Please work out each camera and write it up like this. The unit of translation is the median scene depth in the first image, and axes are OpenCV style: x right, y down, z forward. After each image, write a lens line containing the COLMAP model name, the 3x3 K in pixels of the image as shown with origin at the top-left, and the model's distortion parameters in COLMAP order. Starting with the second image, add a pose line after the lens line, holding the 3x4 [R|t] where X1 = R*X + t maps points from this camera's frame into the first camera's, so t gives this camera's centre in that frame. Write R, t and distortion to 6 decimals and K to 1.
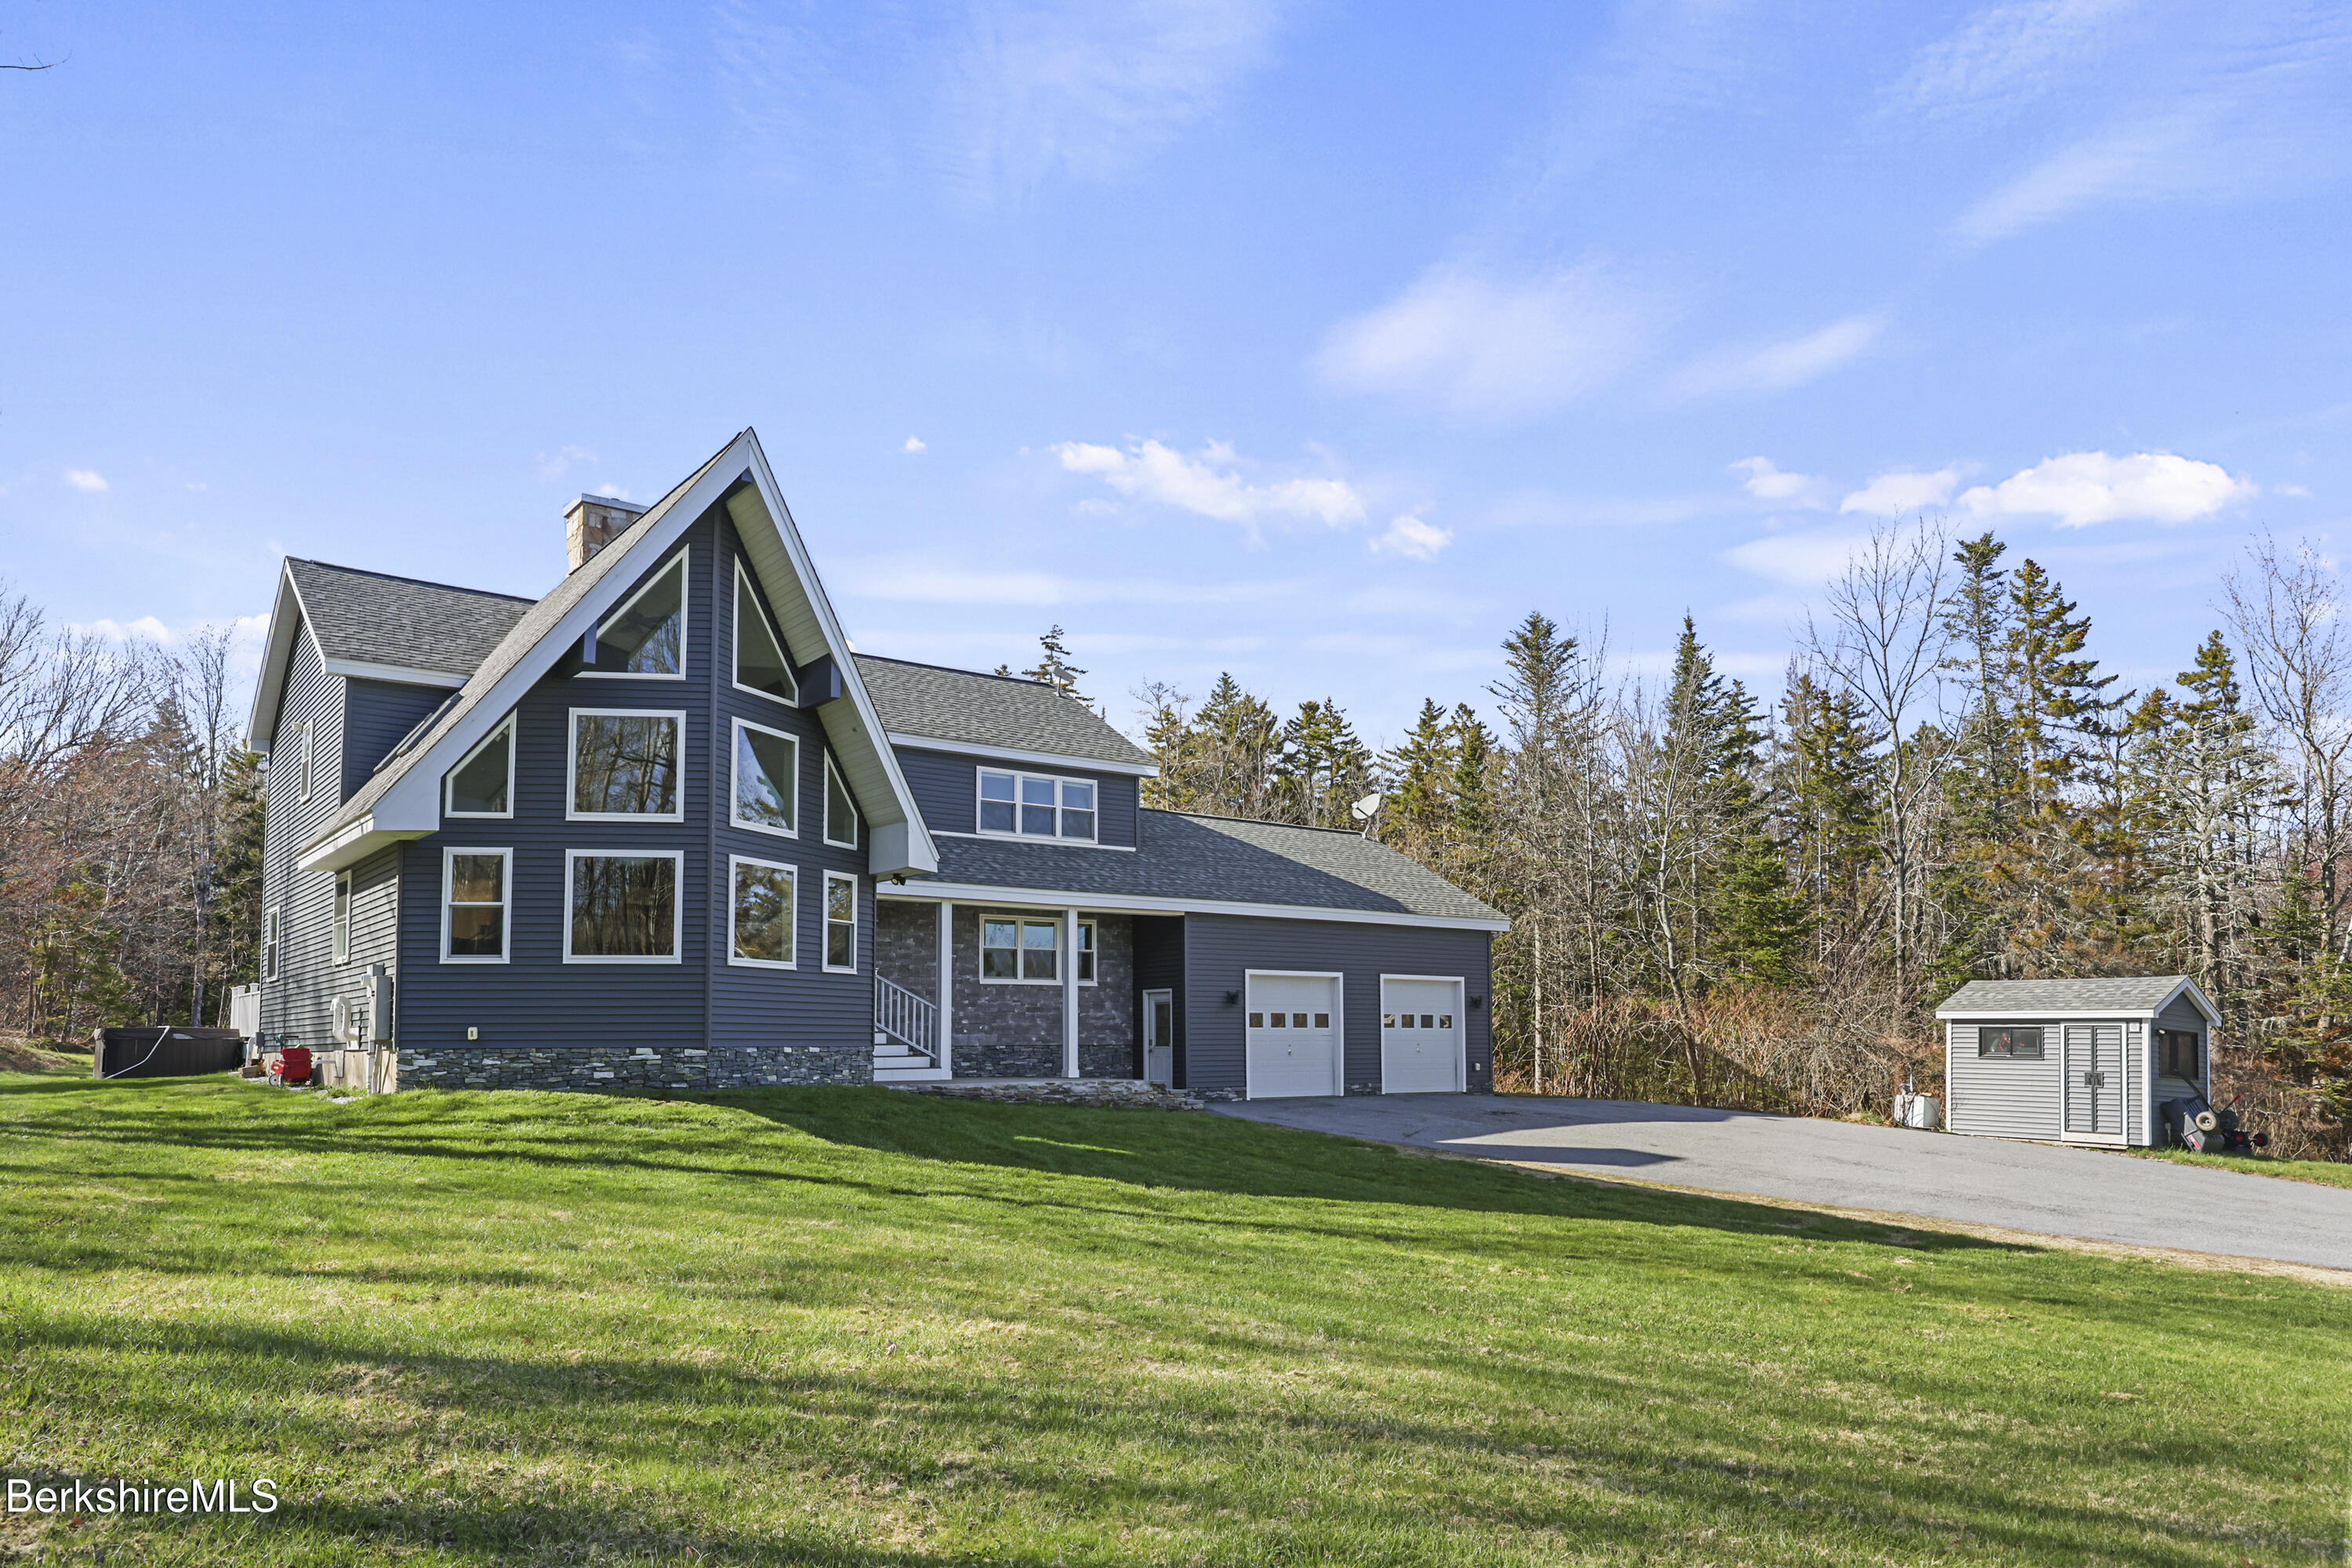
lens RADIAL K [[1563.5, 0, 1175.7], [0, 1563.5, 949.7], [0, 0, 1]] dist [0.001798, -0.001112]
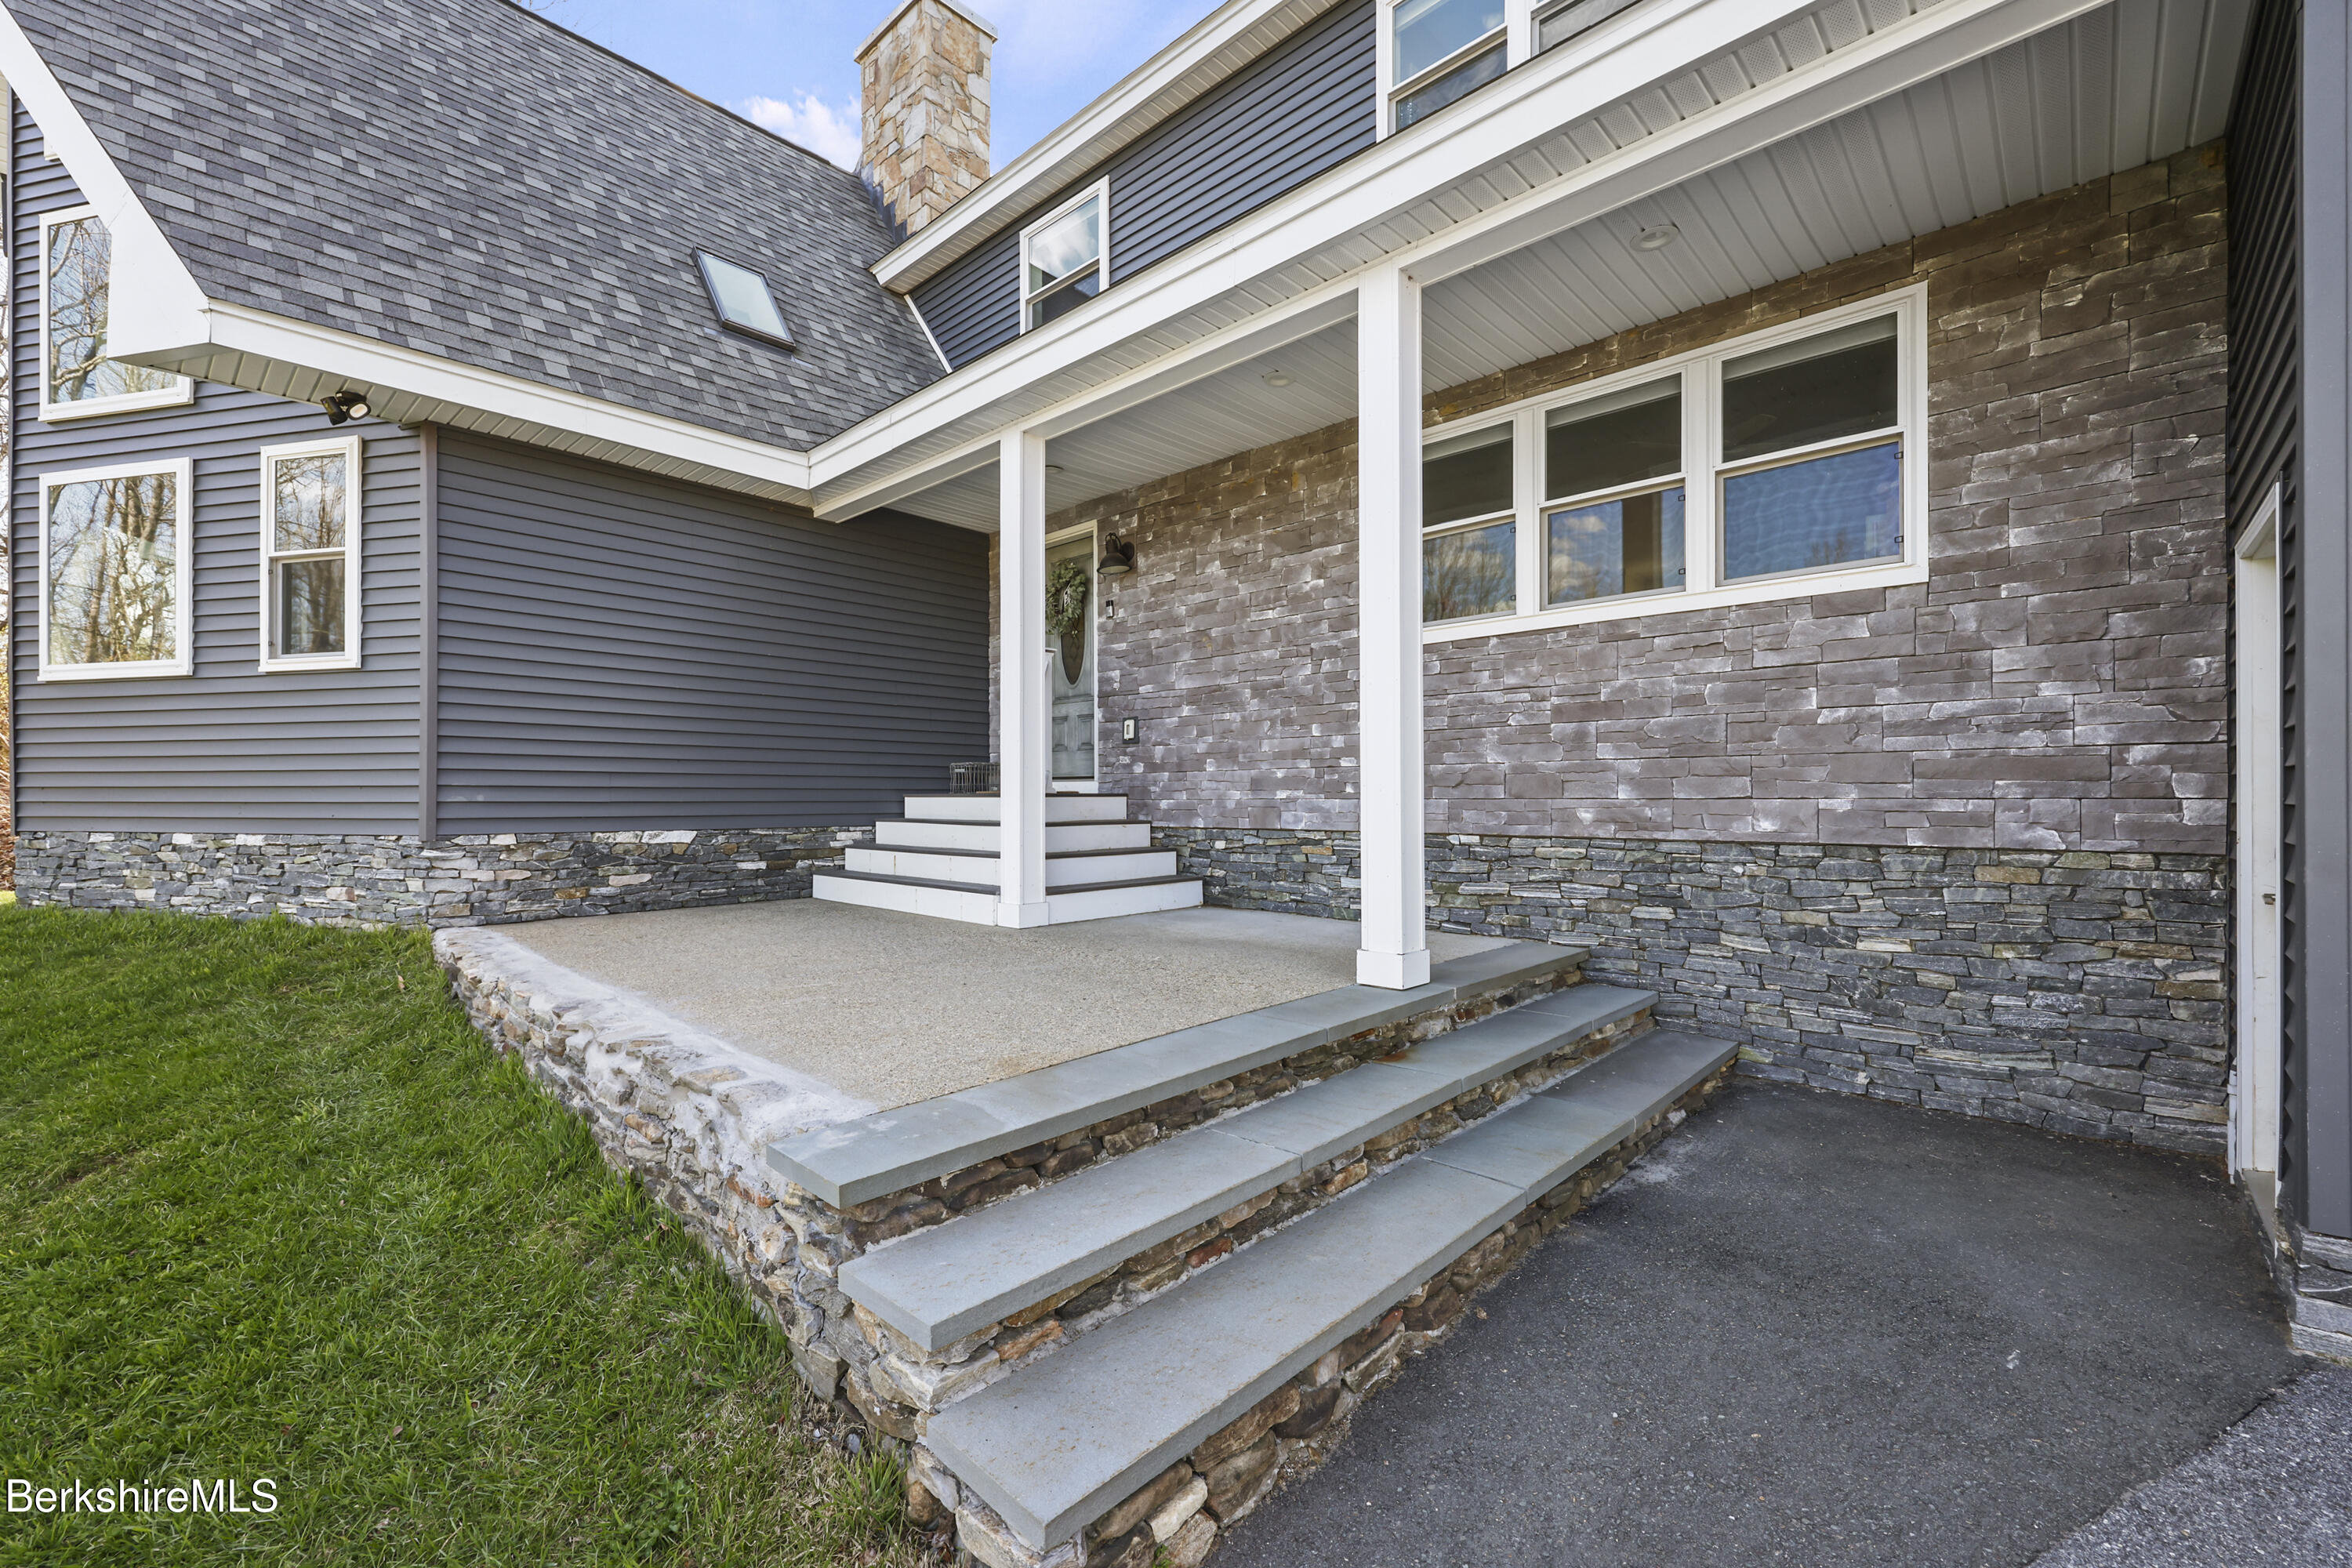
lens RADIAL K [[959.8, 0, 1176.9], [0, 959.8, 795.7], [0, 0, 1]] dist [-0.000692, 0.000288]
pose [[0.149382, 0.004098, -0.988771, 0.070550], [0.061399, 0.998023, 0.013413, 0.047203], [0.986871, -0.062713, 0.148835, 0.911754]]
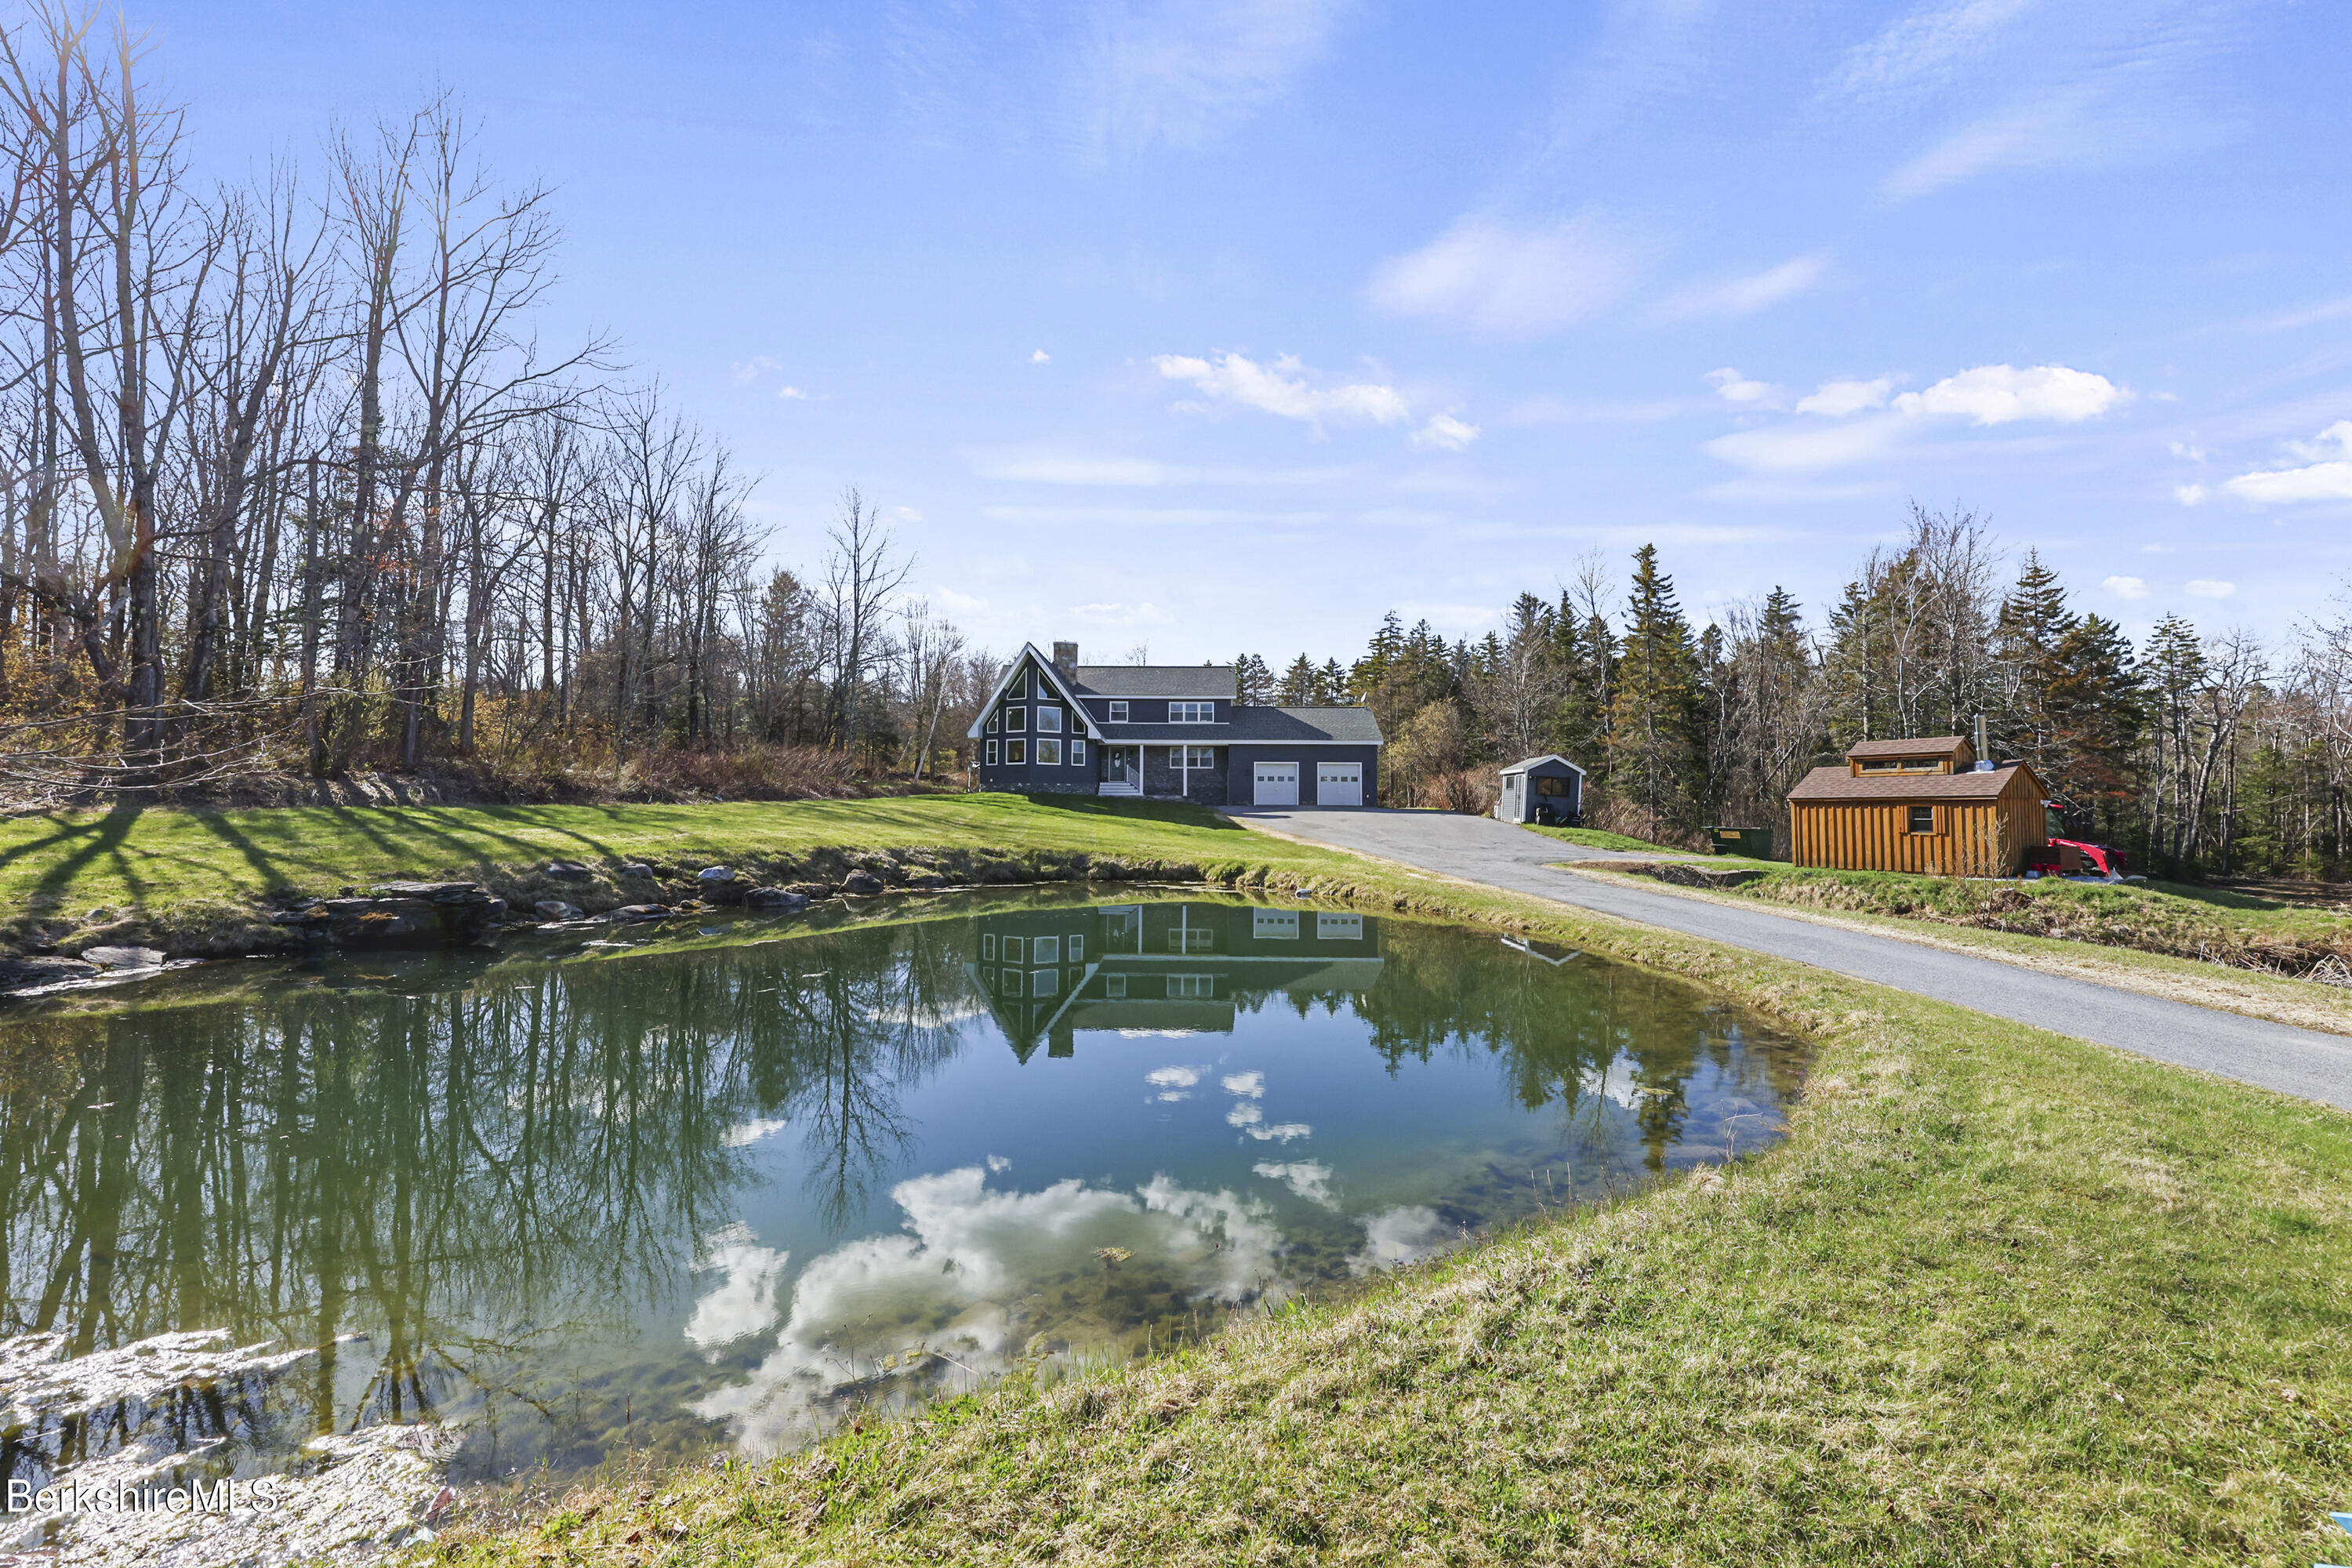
lens RADIAL K [[949.0, 0, 1176.0], [0, 949.0, 784.0], [0, 0, 1]] dist [0.000051, 0.000178]
pose [[0.775500, -0.011600, -0.631241, 1.131660], [0.028417, 0.999459, 0.016545, 0.021582], [0.630707, -0.030768, 0.775410, -0.535270]]
